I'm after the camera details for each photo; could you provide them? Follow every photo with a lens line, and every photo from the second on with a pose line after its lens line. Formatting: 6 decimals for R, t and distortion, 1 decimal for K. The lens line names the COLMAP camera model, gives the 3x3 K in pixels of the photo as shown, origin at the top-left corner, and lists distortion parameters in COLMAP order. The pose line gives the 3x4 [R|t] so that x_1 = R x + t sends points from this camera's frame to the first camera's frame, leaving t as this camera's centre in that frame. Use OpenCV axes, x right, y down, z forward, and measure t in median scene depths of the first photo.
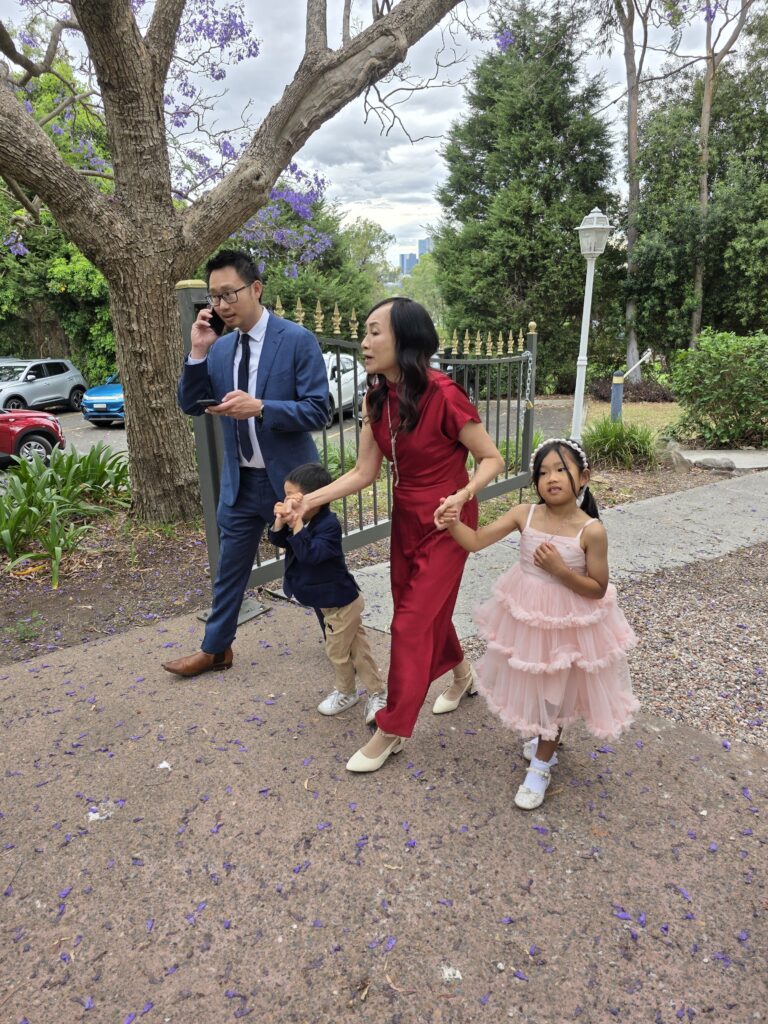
lens RADIAL K [[678.8, 0, 381.2], [0, 678.8, 496.3], [0, 0, 1]] dist [0.049506, -0.036268]
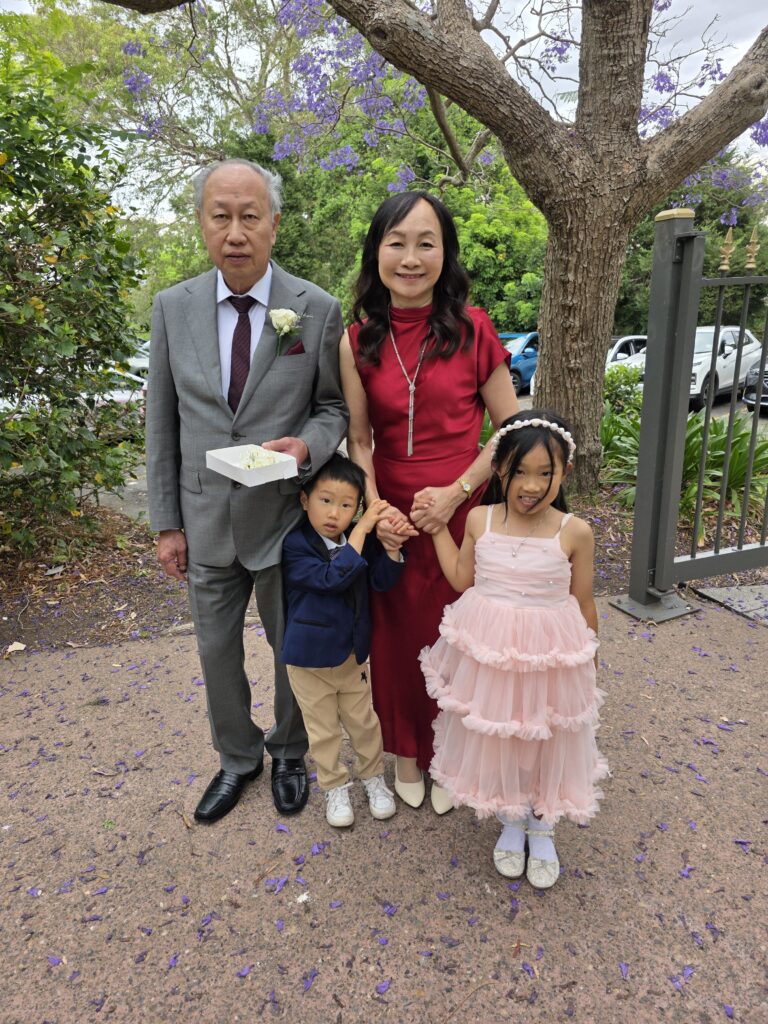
lens RADIAL K [[678.8, 0, 381.2], [0, 678.8, 496.3], [0, 0, 1]] dist [0.049506, -0.036268]
pose [[0.893321, 0.125502, -0.431540, -0.166399], [-0.114405, 0.992088, 0.051695, 0.027722], [0.434614, 0.003190, 0.900611, 0.069637]]
